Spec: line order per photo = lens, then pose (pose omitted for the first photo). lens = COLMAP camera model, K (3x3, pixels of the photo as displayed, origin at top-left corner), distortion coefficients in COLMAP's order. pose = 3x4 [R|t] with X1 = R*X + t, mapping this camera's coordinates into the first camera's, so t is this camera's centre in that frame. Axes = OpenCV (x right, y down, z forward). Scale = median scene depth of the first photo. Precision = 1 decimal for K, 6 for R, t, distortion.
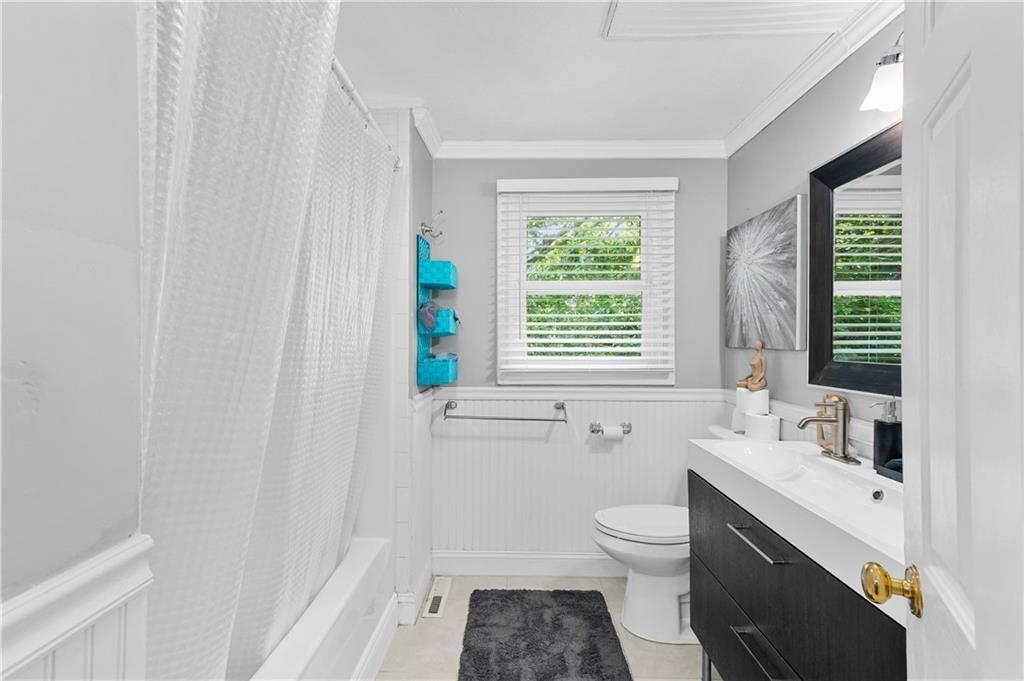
lens RADIAL K [[456.0, 0, 510.1], [0, 456.0, 339.9], [0, 0, 1]] dist [0.018621, 0.000217]
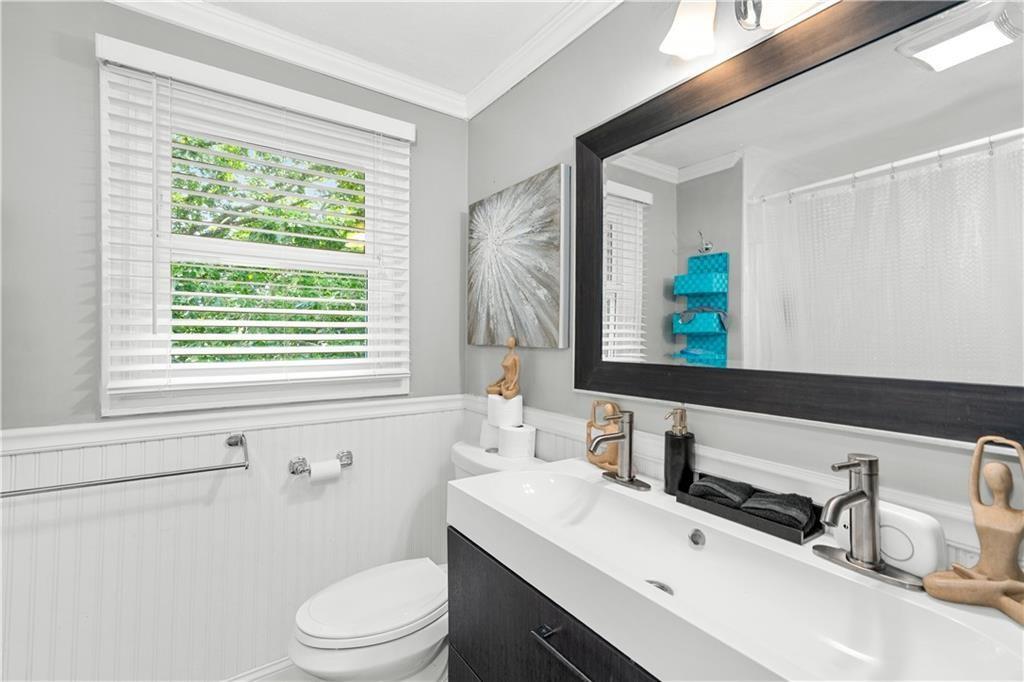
lens RADIAL K [[447.4, 0, 512.5], [0, 447.4, 335.3], [0, 0, 1]] dist [0.001360, 0.000289]
pose [[0.805370, 0.002465, 0.592767, 0.060218], [-0.002285, 0.999997, -0.001055, -0.000335], [-0.592767, -0.000505, 0.805374, 0.336272]]
